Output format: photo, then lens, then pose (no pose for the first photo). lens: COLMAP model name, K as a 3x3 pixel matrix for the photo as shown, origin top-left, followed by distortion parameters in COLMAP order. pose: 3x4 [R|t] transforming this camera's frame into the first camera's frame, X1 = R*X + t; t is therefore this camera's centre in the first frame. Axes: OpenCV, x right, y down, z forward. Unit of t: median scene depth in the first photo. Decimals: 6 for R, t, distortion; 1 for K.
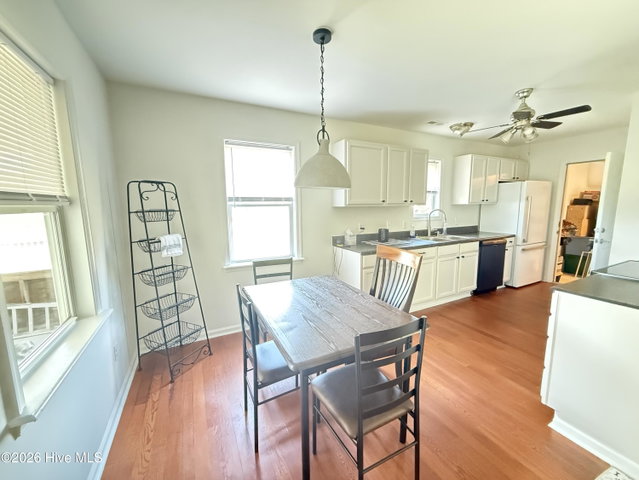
lens RADIAL K [[254.9, 0, 319.3], [0, 254.9, 239.0], [0, 0, 1]] dist [0.008994, 0.000400]
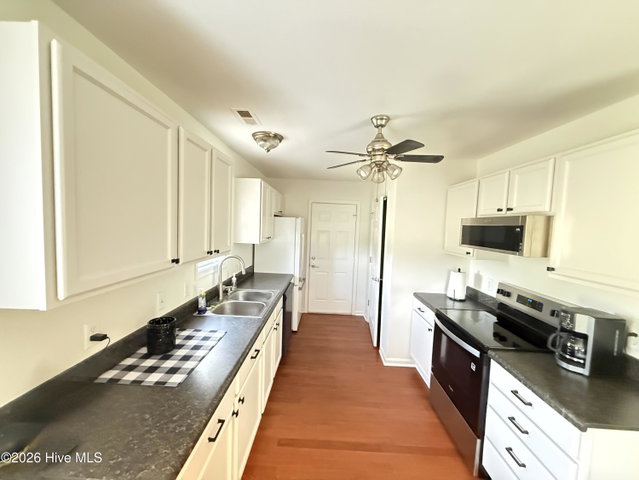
lens RADIAL K [[254.9, 0, 320.1], [0, 254.9, 240.1], [0, 0, 1]] dist [0.008994, 0.000400]
pose [[0.471620, -0.026205, 0.881412, 0.004476], [0.082361, 0.996498, -0.014443, -0.143080], [-0.877947, 0.079405, 0.472127, 0.573986]]
